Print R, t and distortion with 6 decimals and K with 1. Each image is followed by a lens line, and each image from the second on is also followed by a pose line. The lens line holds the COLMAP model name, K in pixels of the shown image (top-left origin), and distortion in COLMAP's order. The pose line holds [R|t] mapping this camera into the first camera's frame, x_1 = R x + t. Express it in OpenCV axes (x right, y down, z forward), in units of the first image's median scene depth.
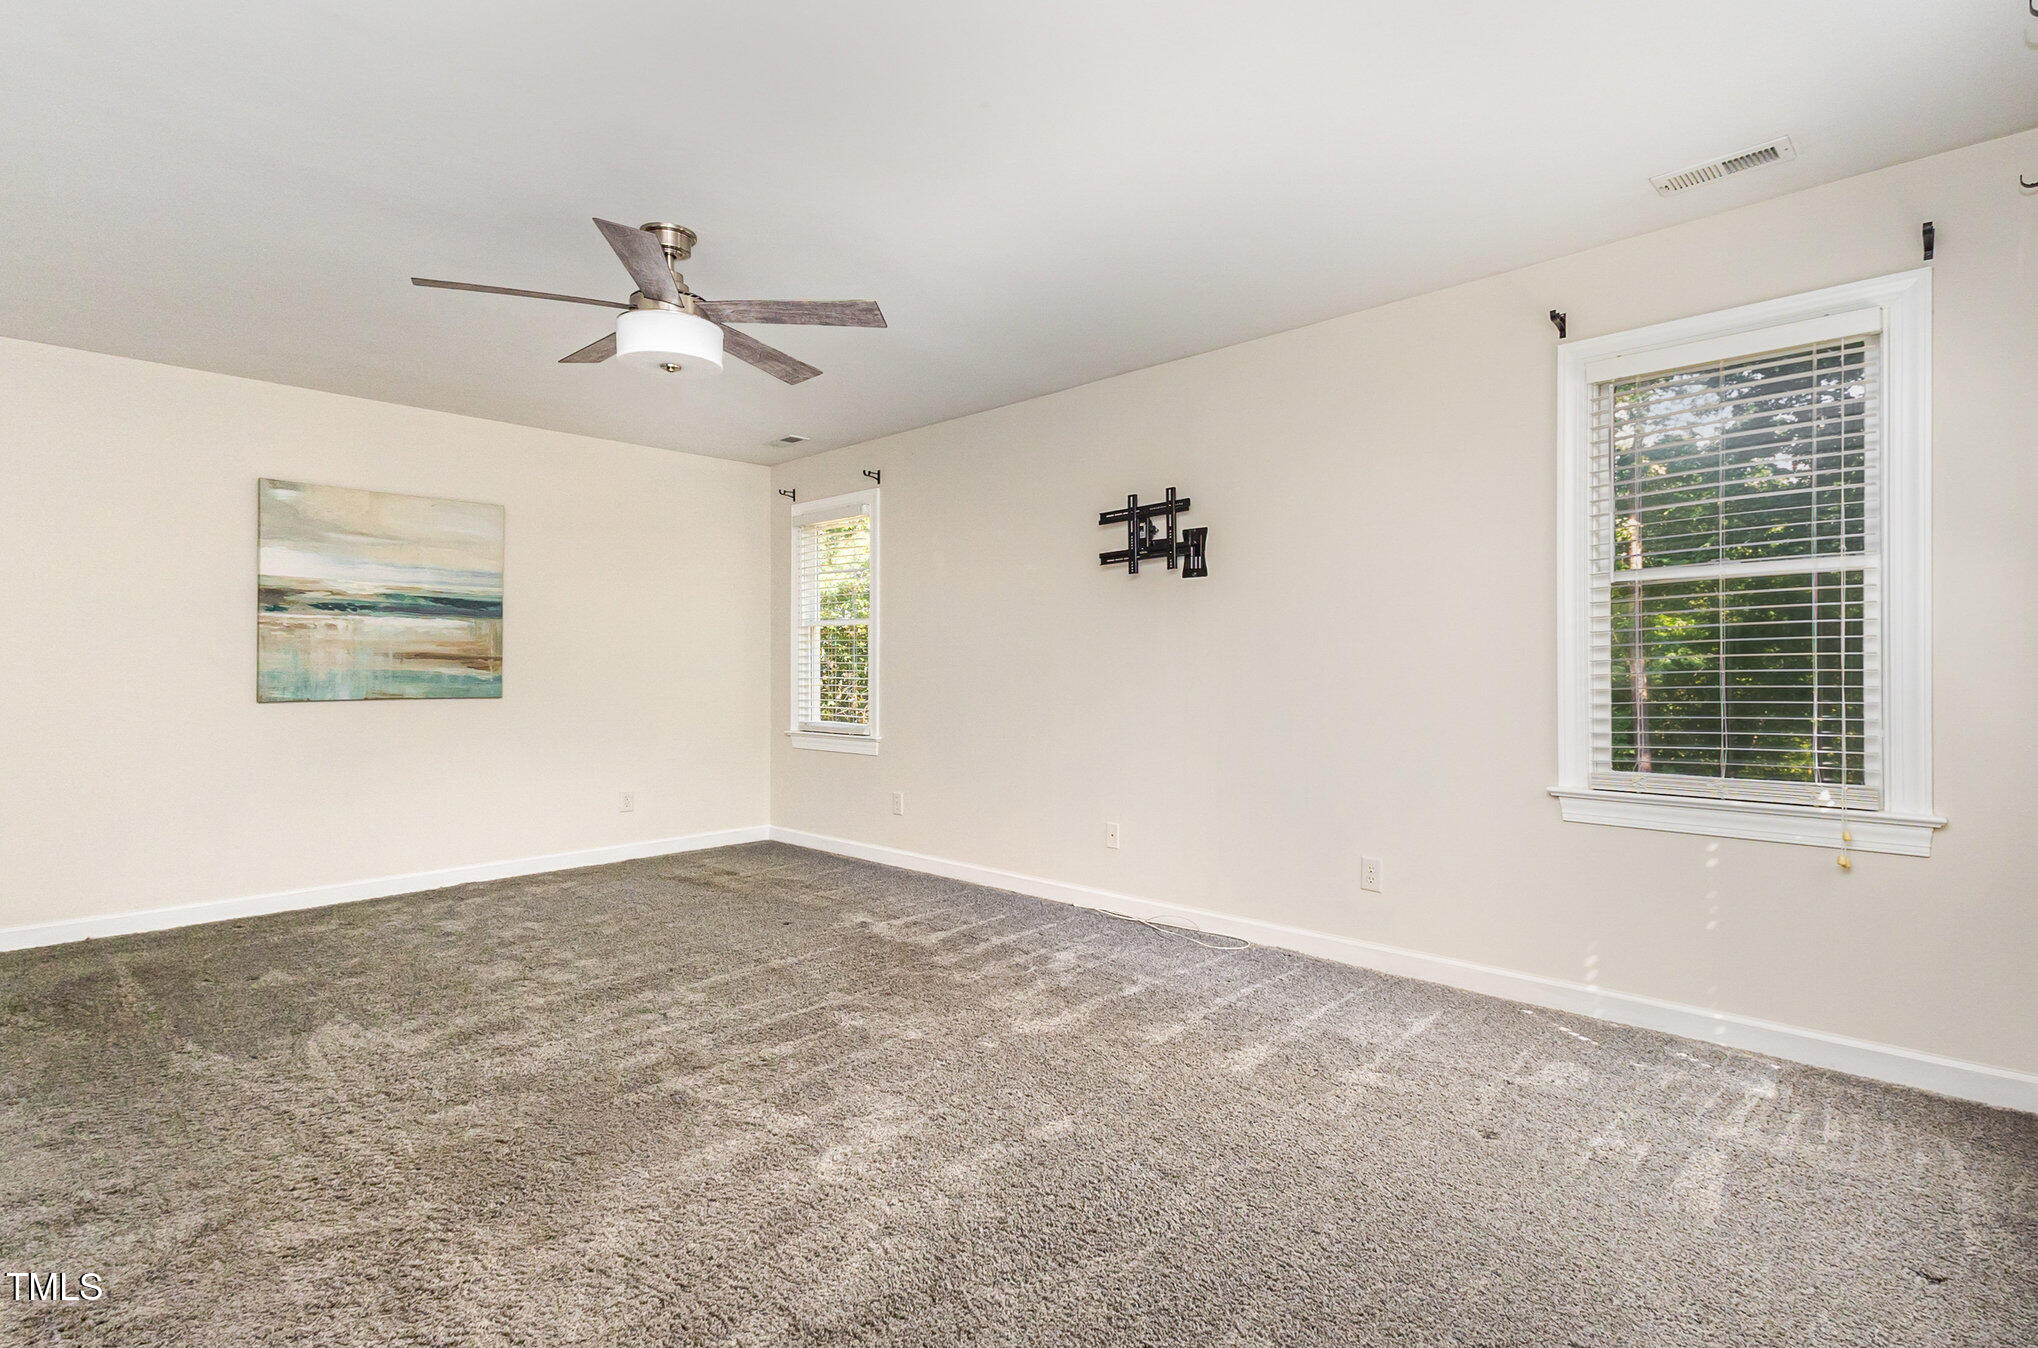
lens RADIAL K [[983.9, 0, 1019.0], [0, 983.9, 674.0], [0, 0, 1]] dist [0.021656, -0.000020]
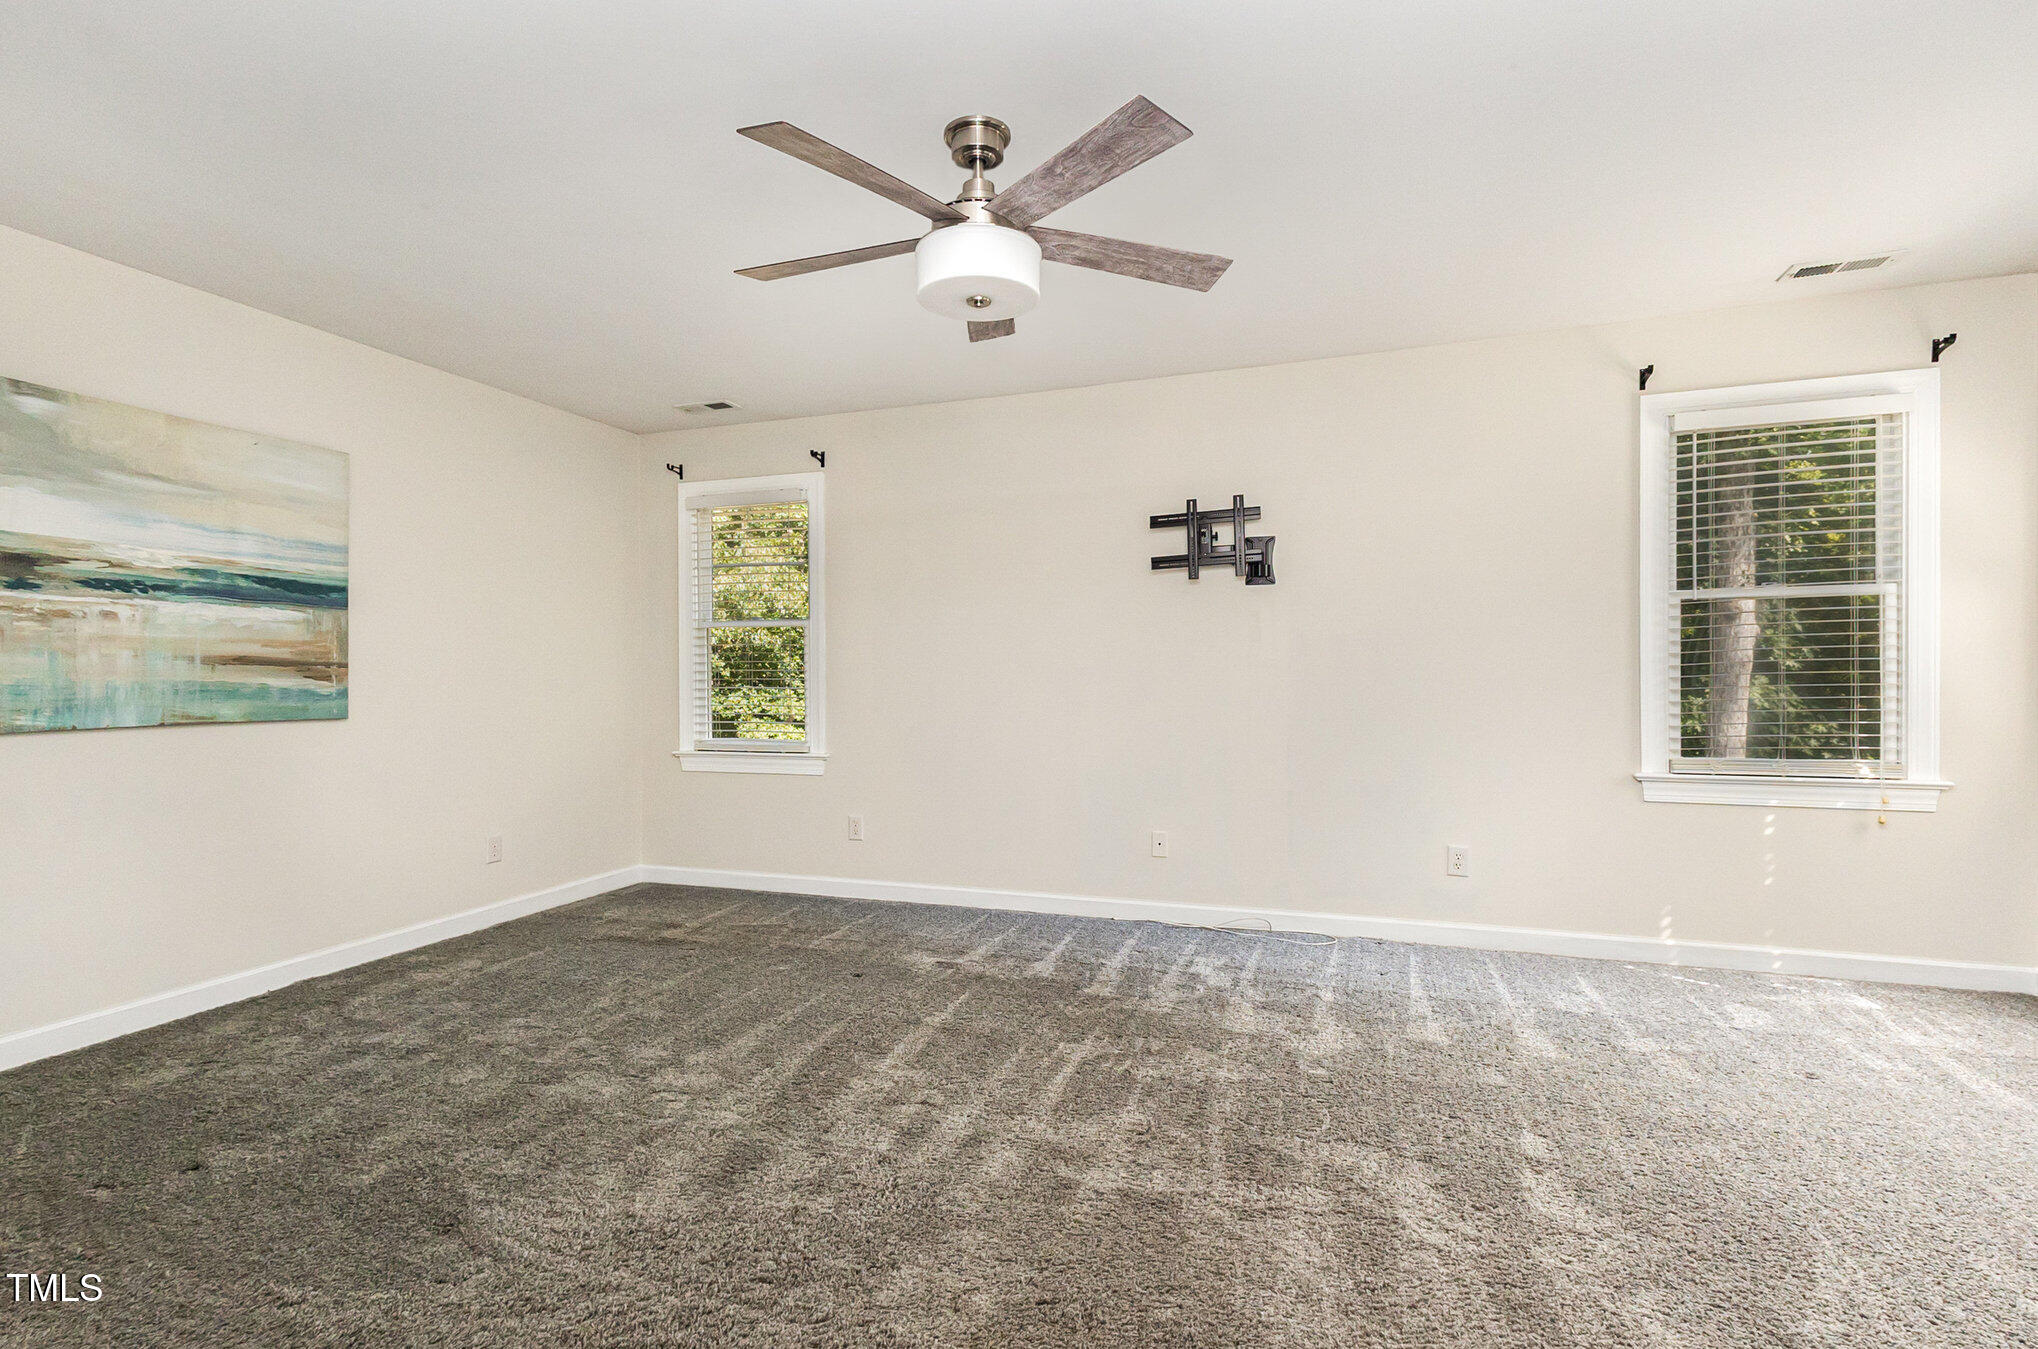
lens RADIAL K [[962.0, 0, 1010.7], [0, 962.0, 692.6], [0, 0, 1]] dist [0.035588, -0.015117]
pose [[0.913893, -0.011450, 0.405795, -0.441703], [0.007292, 0.999904, 0.011791, -0.000127], [-0.405891, -0.007817, 0.913888, 0.181123]]
